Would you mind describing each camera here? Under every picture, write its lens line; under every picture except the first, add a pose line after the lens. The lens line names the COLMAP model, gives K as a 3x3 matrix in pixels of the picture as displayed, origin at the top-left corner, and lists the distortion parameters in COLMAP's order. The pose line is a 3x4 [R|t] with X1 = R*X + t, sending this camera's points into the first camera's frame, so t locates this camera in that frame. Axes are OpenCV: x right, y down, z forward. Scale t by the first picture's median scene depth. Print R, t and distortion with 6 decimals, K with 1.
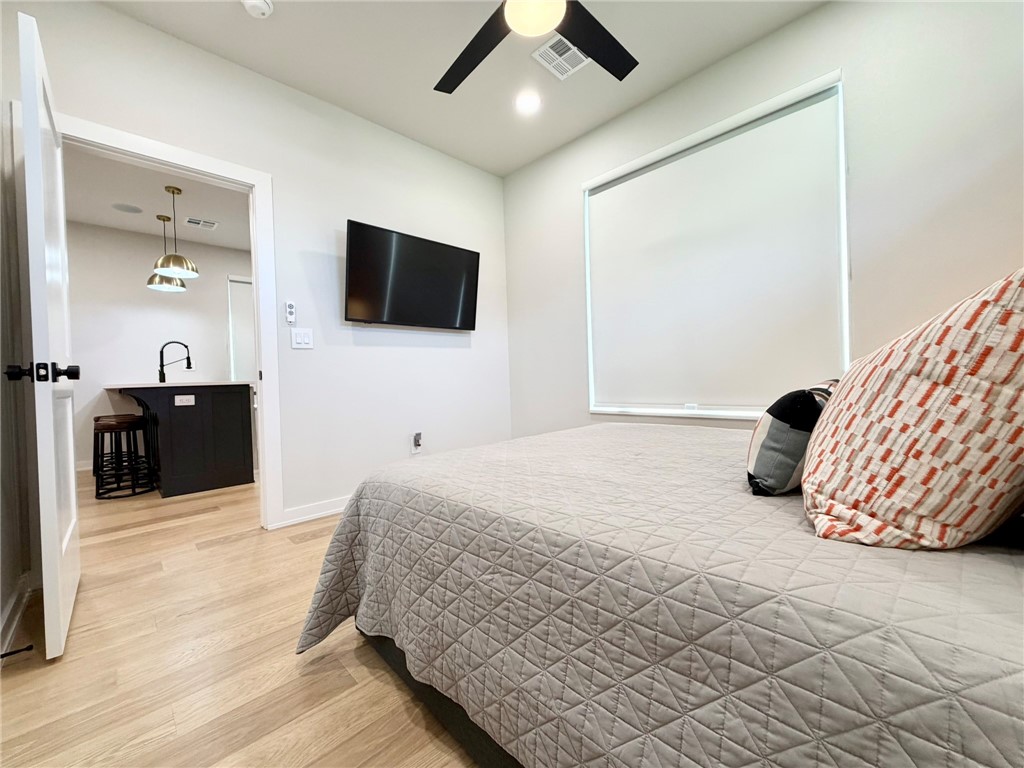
lens RADIAL K [[408.1, 0, 516.3], [0, 408.1, 382.9], [0, 0, 1]] dist [-0.002789, 0.000722]
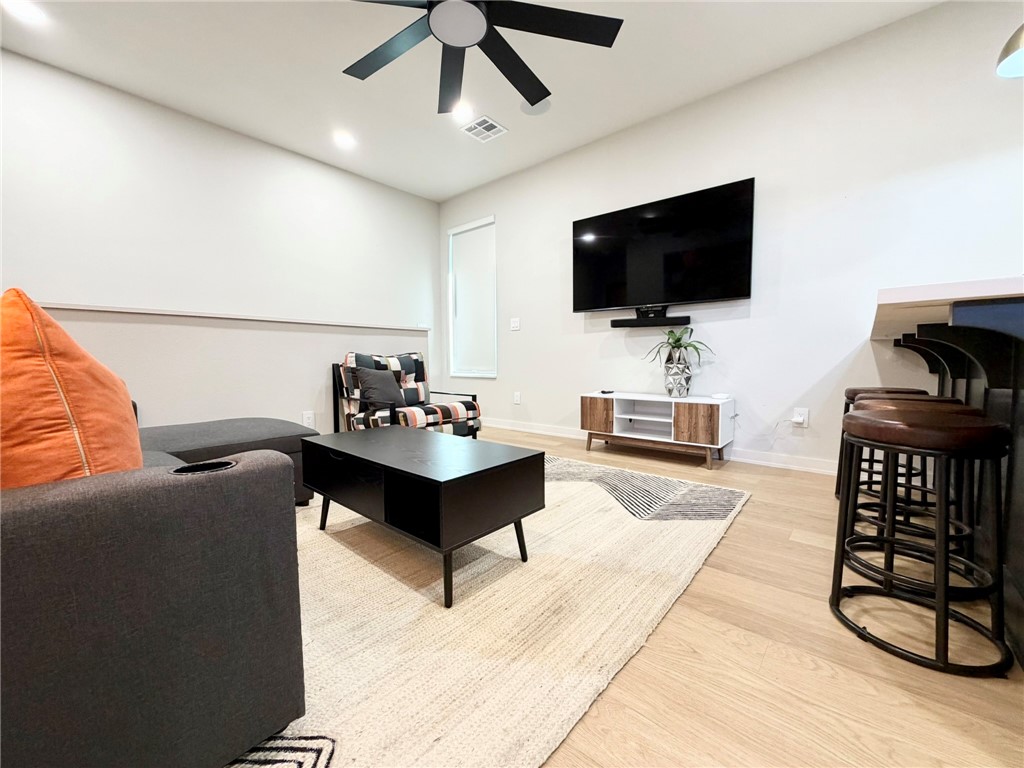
lens RADIAL K [[408.1, 0, 506.0], [0, 408.1, 383.6], [0, 0, 1]] dist [-0.002789, 0.000722]
pose [[0.070441, 0.091984, -0.993266, -0.537430], [-0.003836, 0.995757, 0.091943, 0.029176], [0.997509, -0.002666, 0.070495, 0.516313]]
